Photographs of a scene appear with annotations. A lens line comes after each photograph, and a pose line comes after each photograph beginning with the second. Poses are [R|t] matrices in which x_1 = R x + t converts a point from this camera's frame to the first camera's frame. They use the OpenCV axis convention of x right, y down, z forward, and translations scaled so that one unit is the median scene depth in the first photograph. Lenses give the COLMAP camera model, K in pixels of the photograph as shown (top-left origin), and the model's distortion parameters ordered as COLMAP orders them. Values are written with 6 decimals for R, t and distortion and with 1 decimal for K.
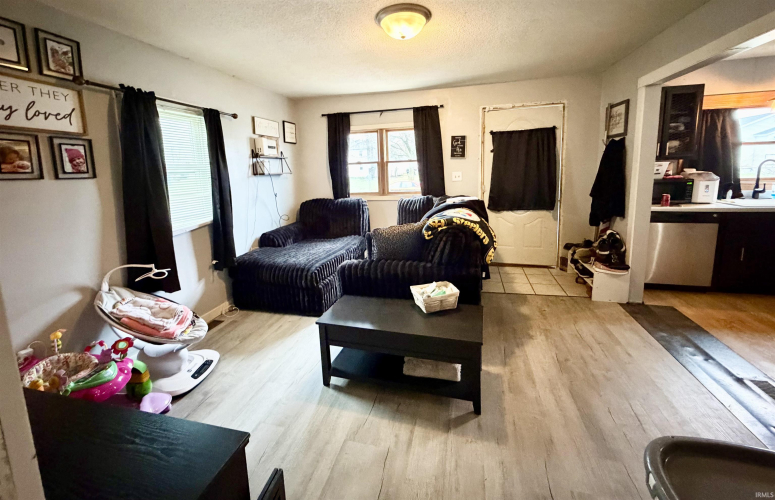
lens RADIAL K [[305.2, 0, 387.0], [0, 305.2, 214.3], [0, 0, 1]] dist [-0.000931, 0.000252]
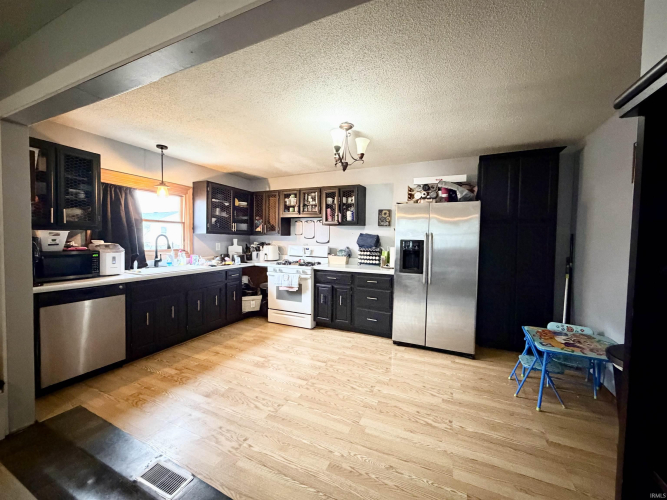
lens RADIAL K [[265.1, 0, 332.2], [0, 265.1, 249.6], [0, 0, 1]] dist [0.000510, 0.000007]
pose [[0.172690, 0.000819, 0.984976, 0.311900], [0.120754, 0.992439, -0.021996, -0.013504], [-0.977546, 0.122738, 0.171286, 0.147144]]
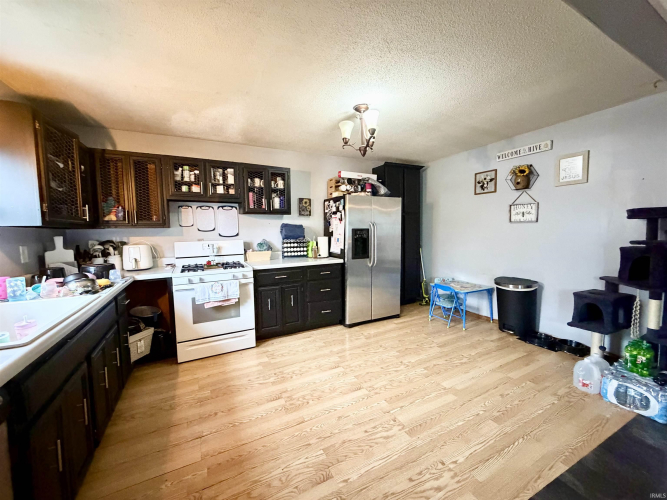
lens RADIAL K [[265.1, 0, 331.5], [0, 265.1, 250.3], [0, 0, 1]] dist [0.000510, 0.000007]
pose [[-0.666849, -0.009861, 0.745128, 0.599823], [0.148182, 0.978189, 0.145560, -0.122747], [-0.730311, 0.207482, -0.650843, 0.822701]]
